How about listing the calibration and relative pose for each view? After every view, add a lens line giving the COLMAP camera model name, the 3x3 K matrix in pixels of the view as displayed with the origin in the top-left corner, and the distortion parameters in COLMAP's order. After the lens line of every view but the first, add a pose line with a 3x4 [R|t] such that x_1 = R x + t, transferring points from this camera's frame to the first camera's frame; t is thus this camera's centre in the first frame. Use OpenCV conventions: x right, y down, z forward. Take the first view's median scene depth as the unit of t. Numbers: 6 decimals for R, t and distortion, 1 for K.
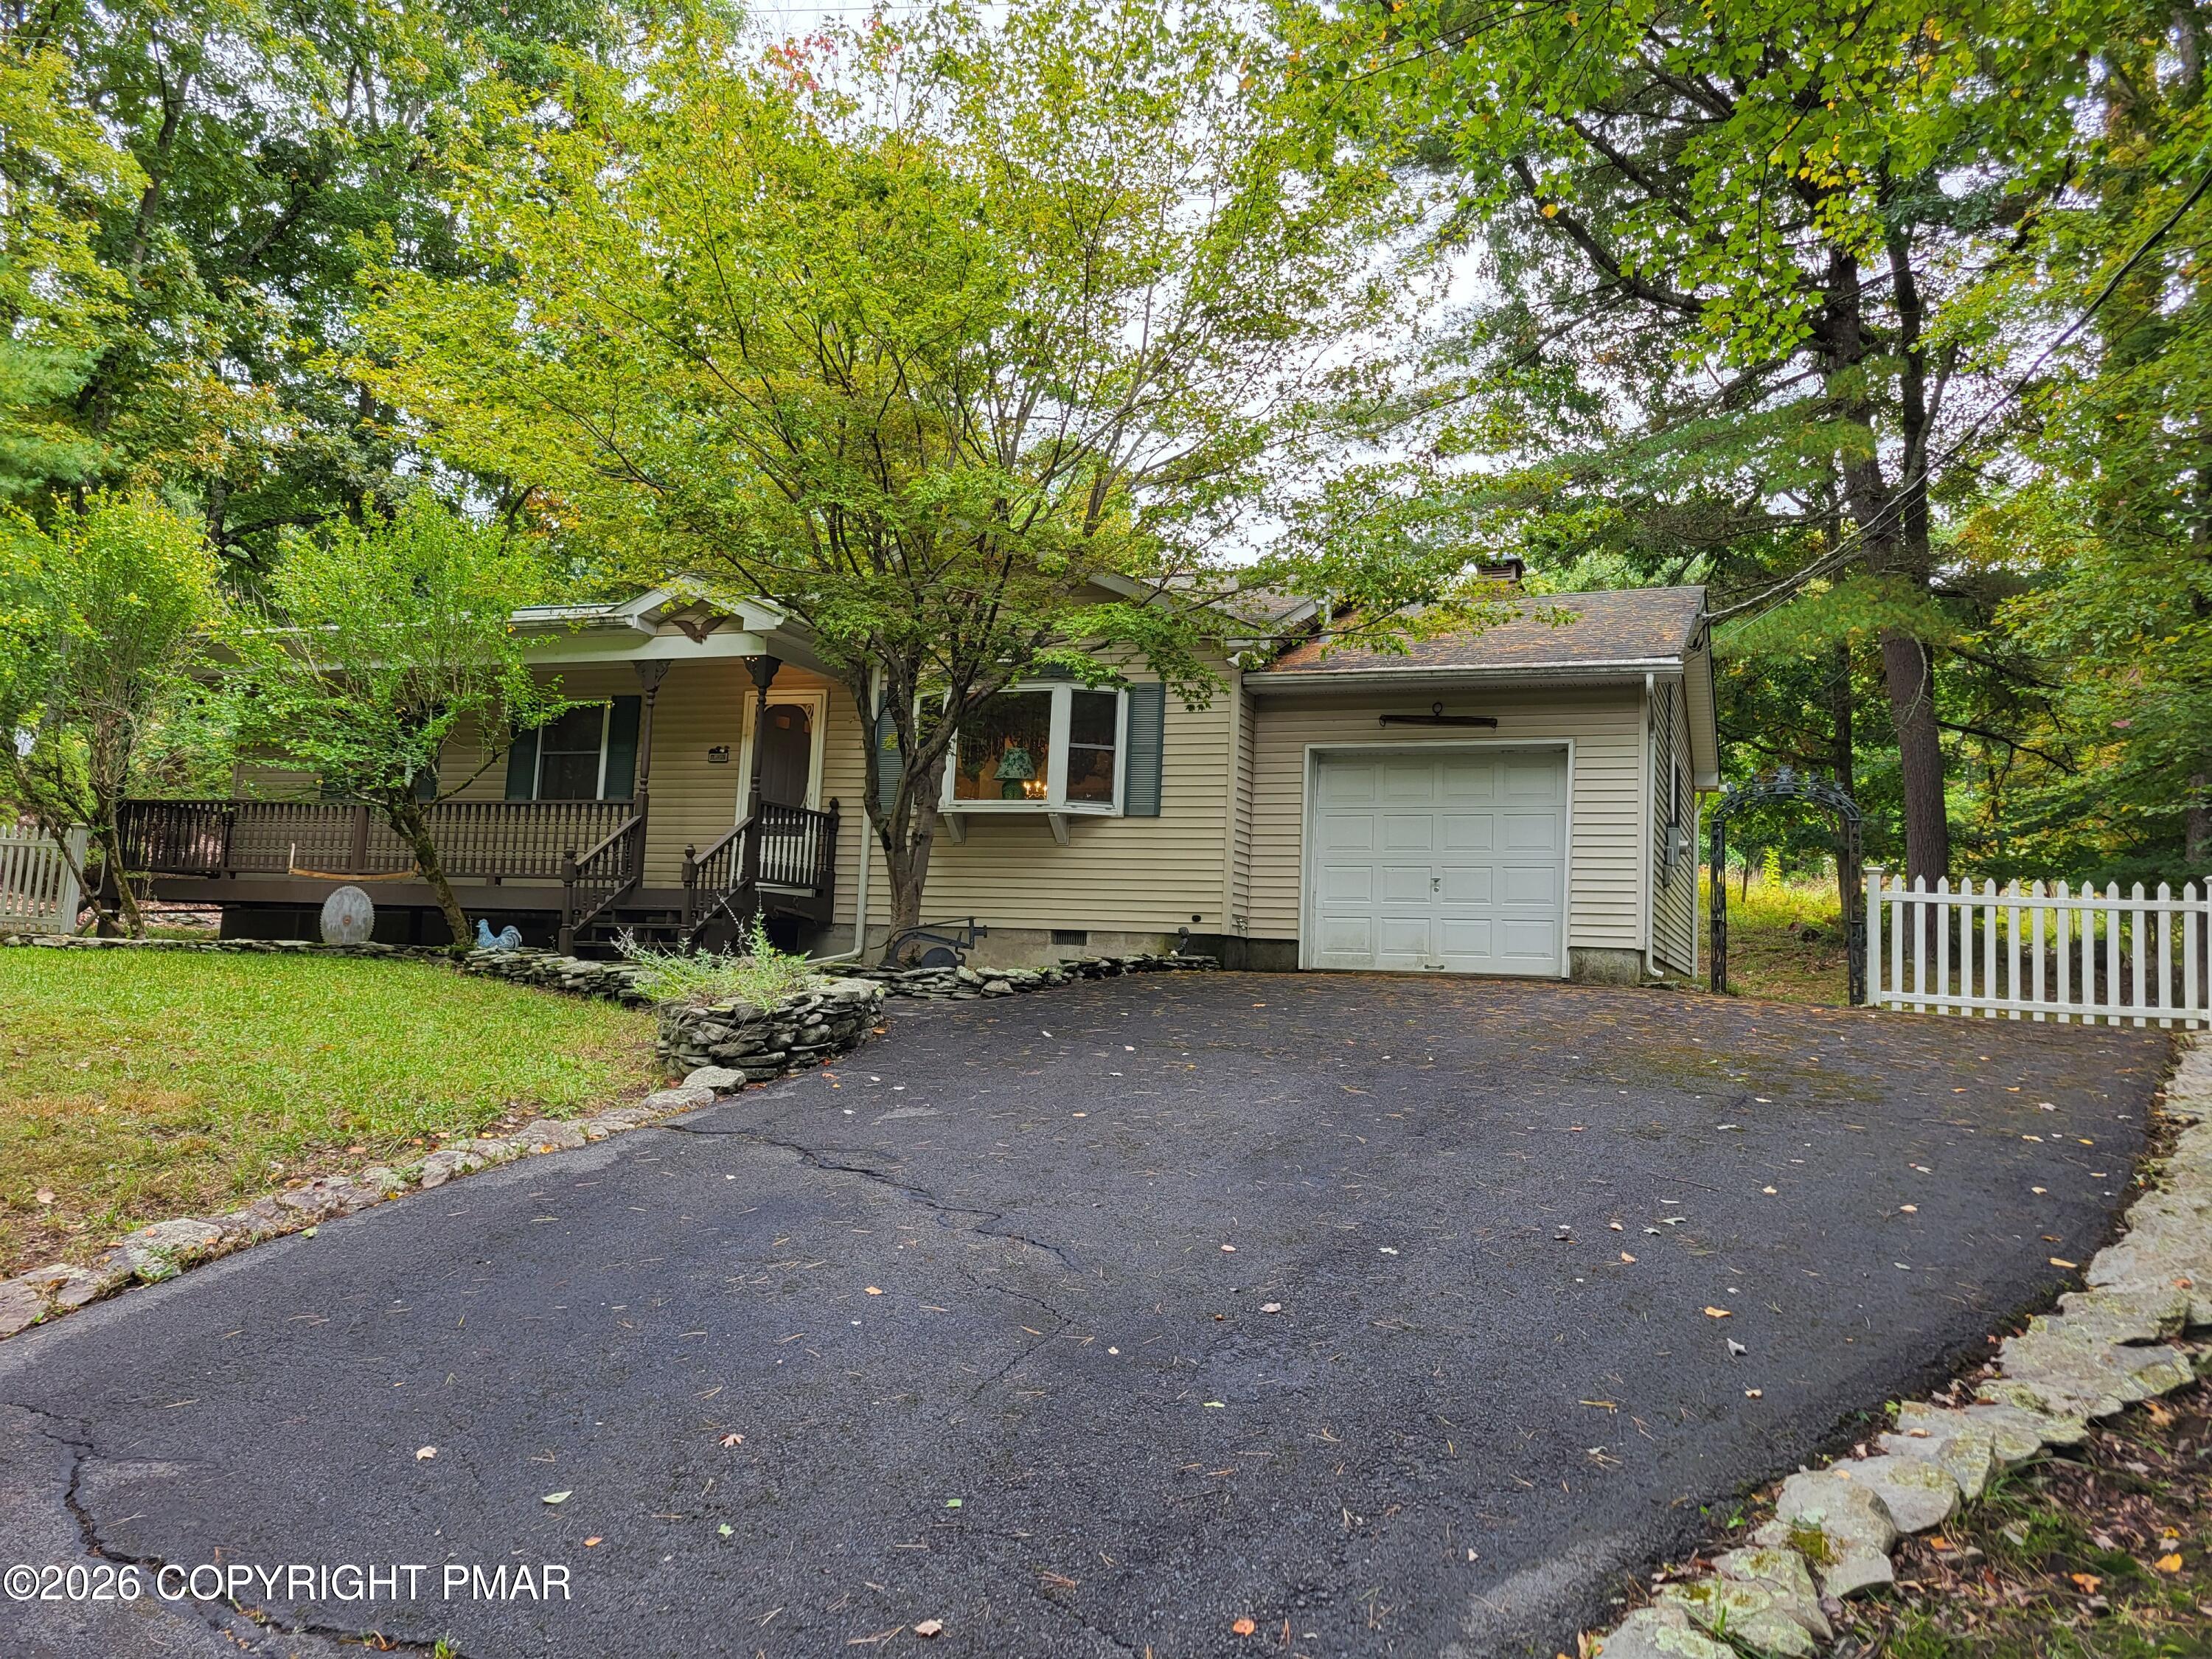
lens RADIAL K [[1680.2, 0, 1125.7], [0, 1680.2, 830.5], [0, 0, 1]] dist [0.063462, -0.034154]
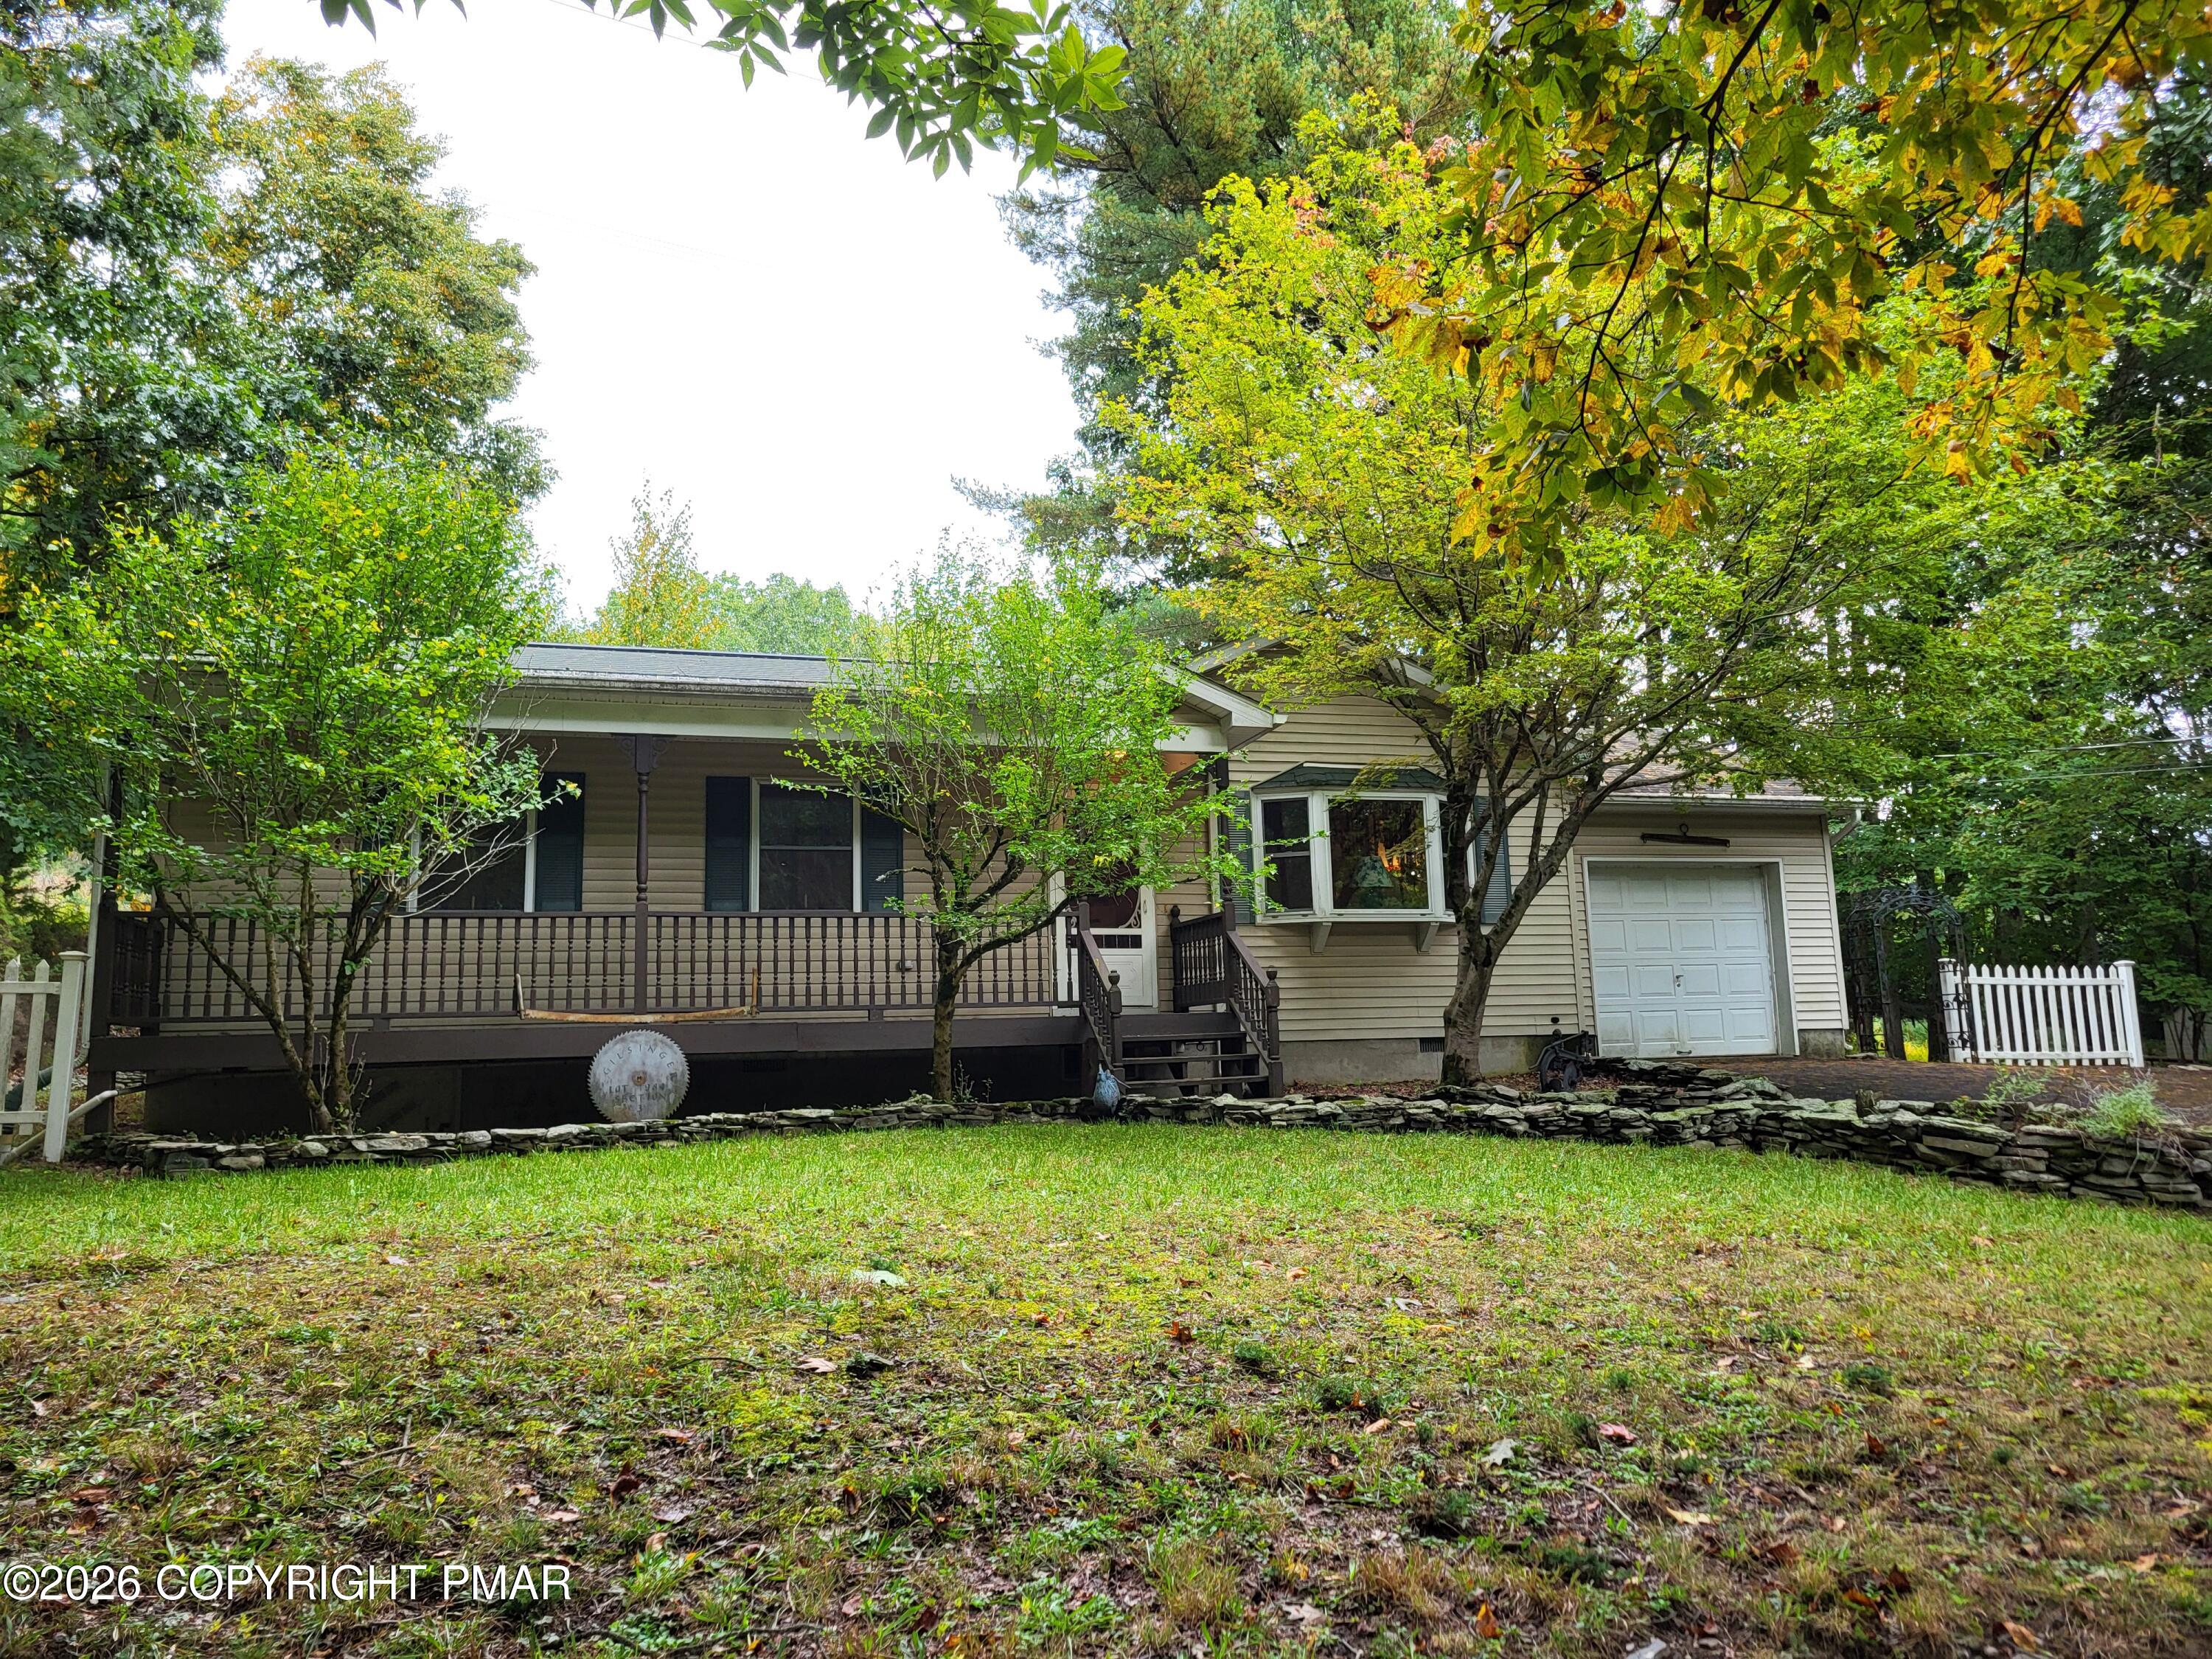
lens RADIAL K [[1680.2, 0, 1106.6], [0, 1680.2, 815.0], [0, 0, 1]] dist [0.063462, -0.034154]
pose [[0.768076, 0.029547, 0.639677, -0.848323], [0.005151, 0.998618, -0.052312, -0.022723], [-0.640338, 0.043475, 0.766862, 0.350769]]
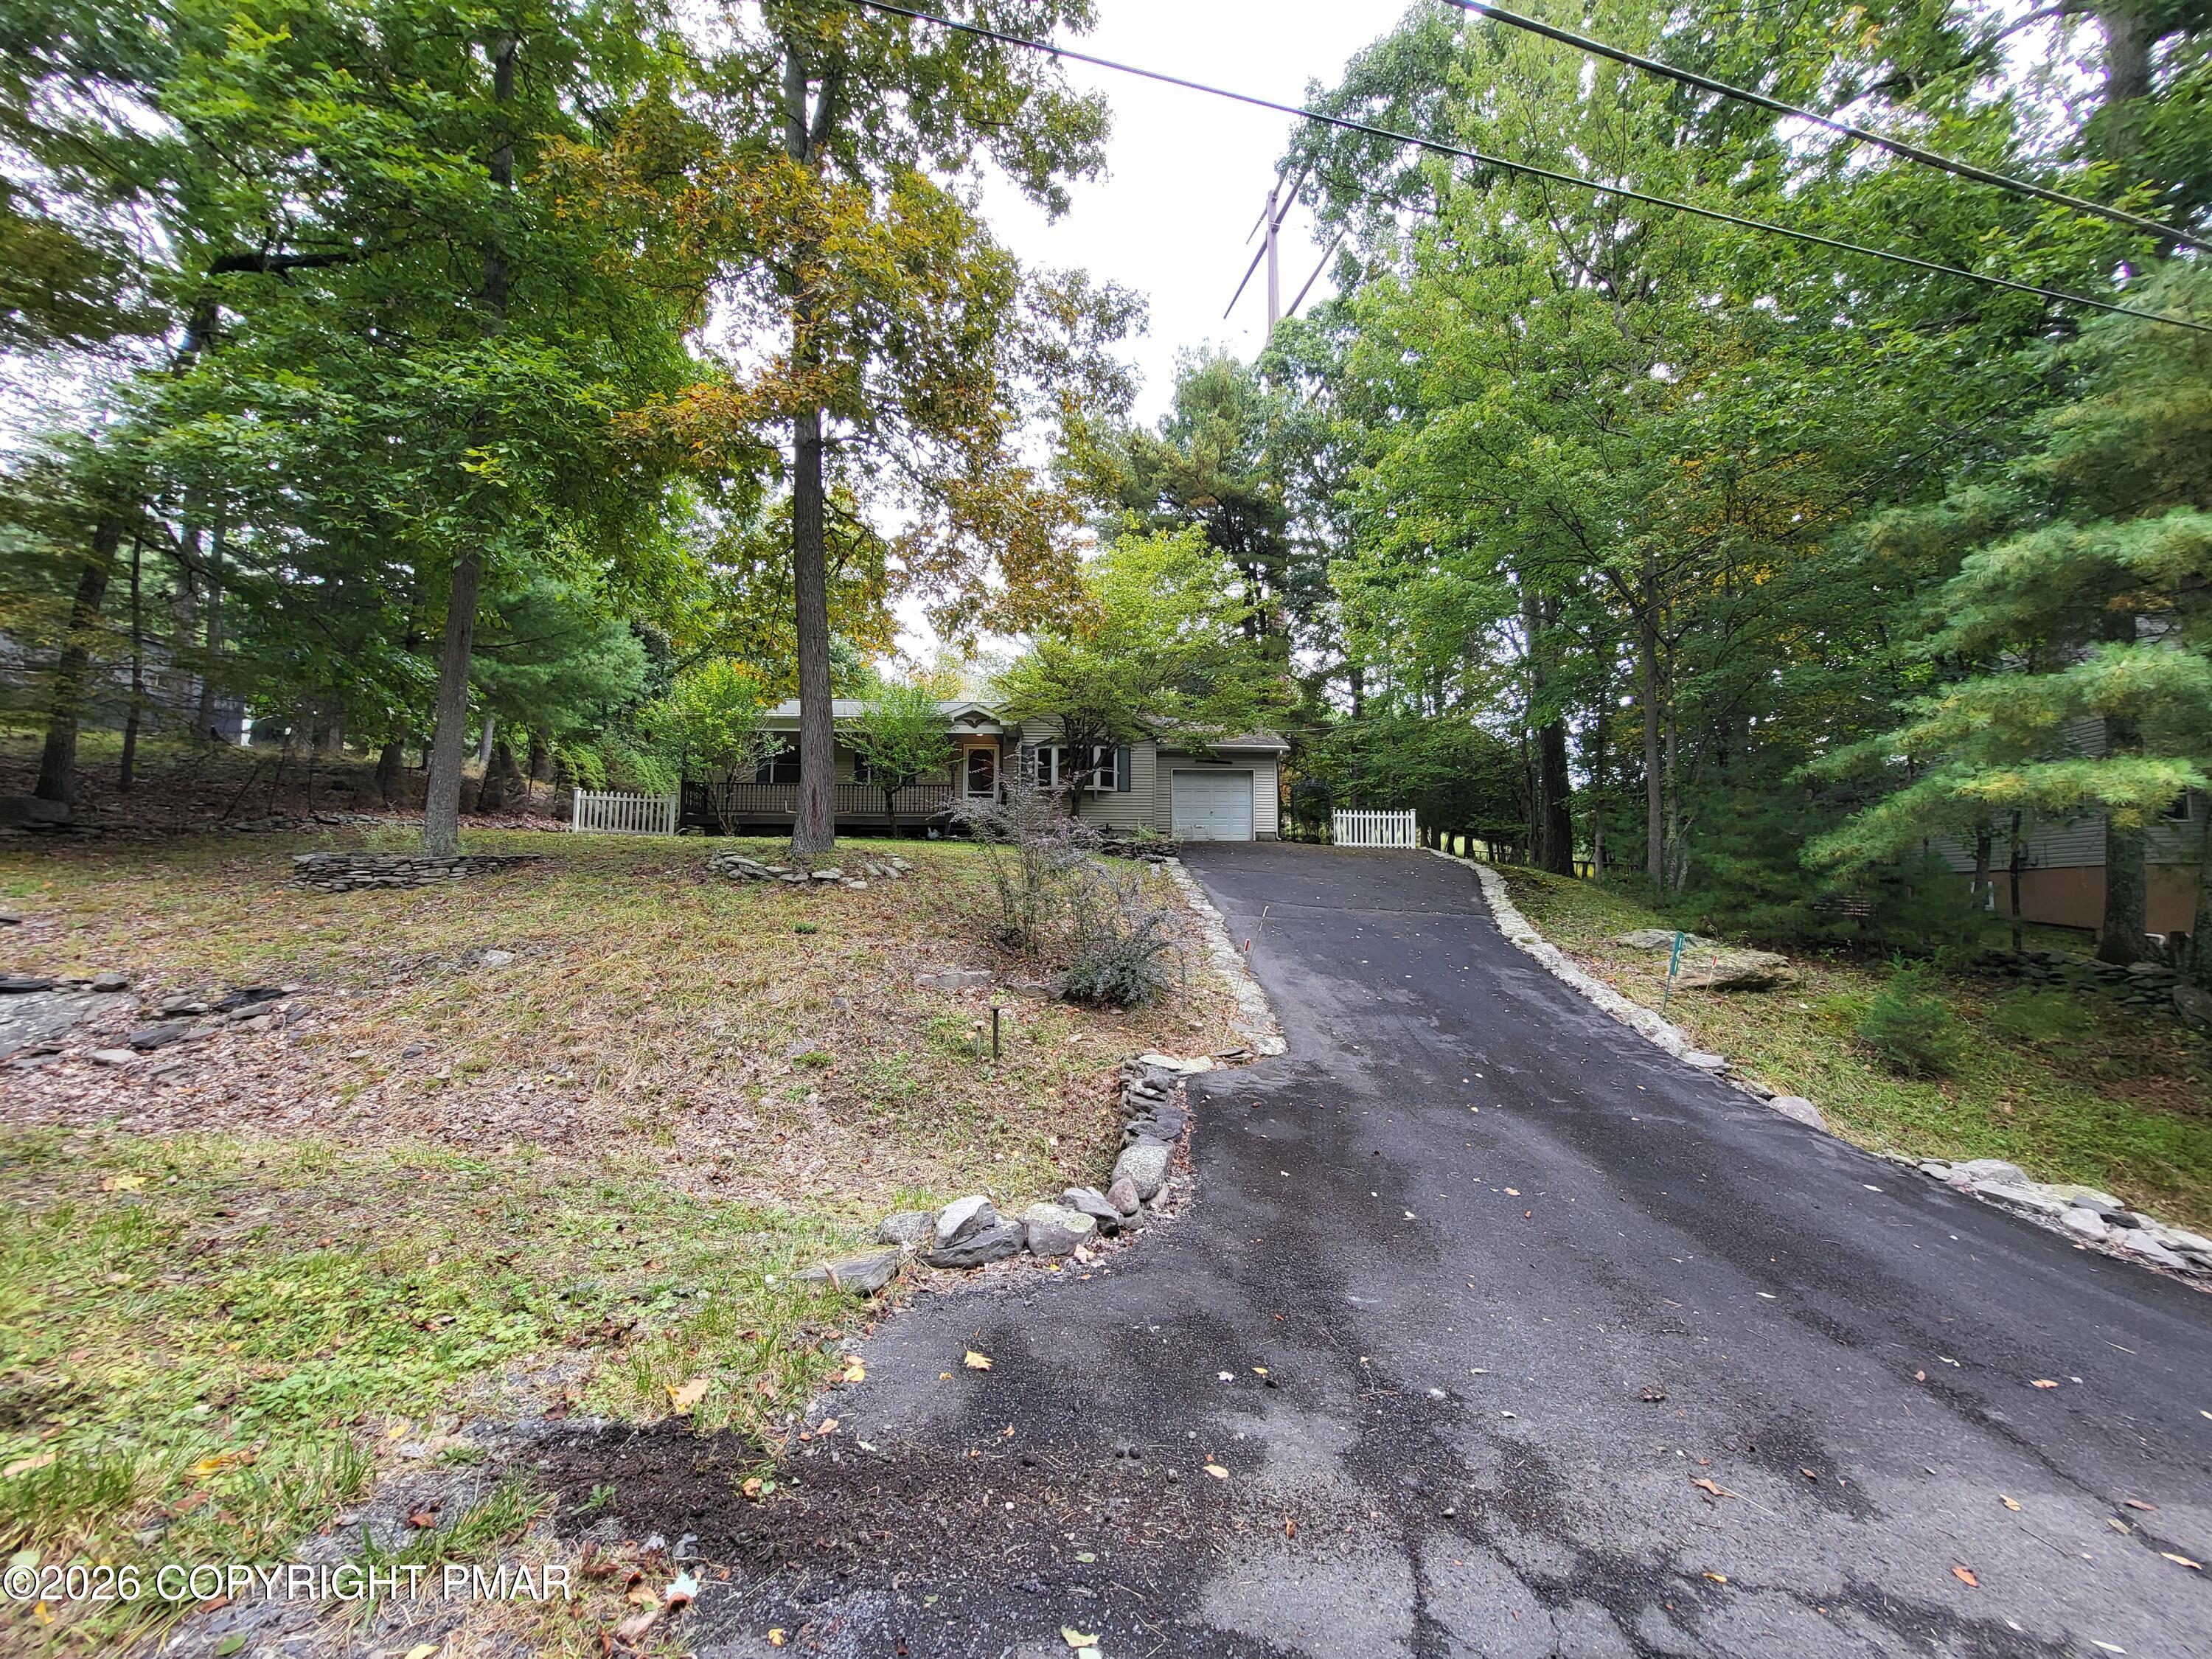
lens RADIAL K [[876.8, 0, 1106.4], [0, 876.8, 836.7], [0, 0, 1]] dist [-0.001120, -0.003392]
pose [[0.903324, -0.020815, 0.428453, -0.690817], [-0.006447, 0.998050, 0.062080, -0.025136], [-0.428910, -0.058840, 0.901429, -0.399236]]
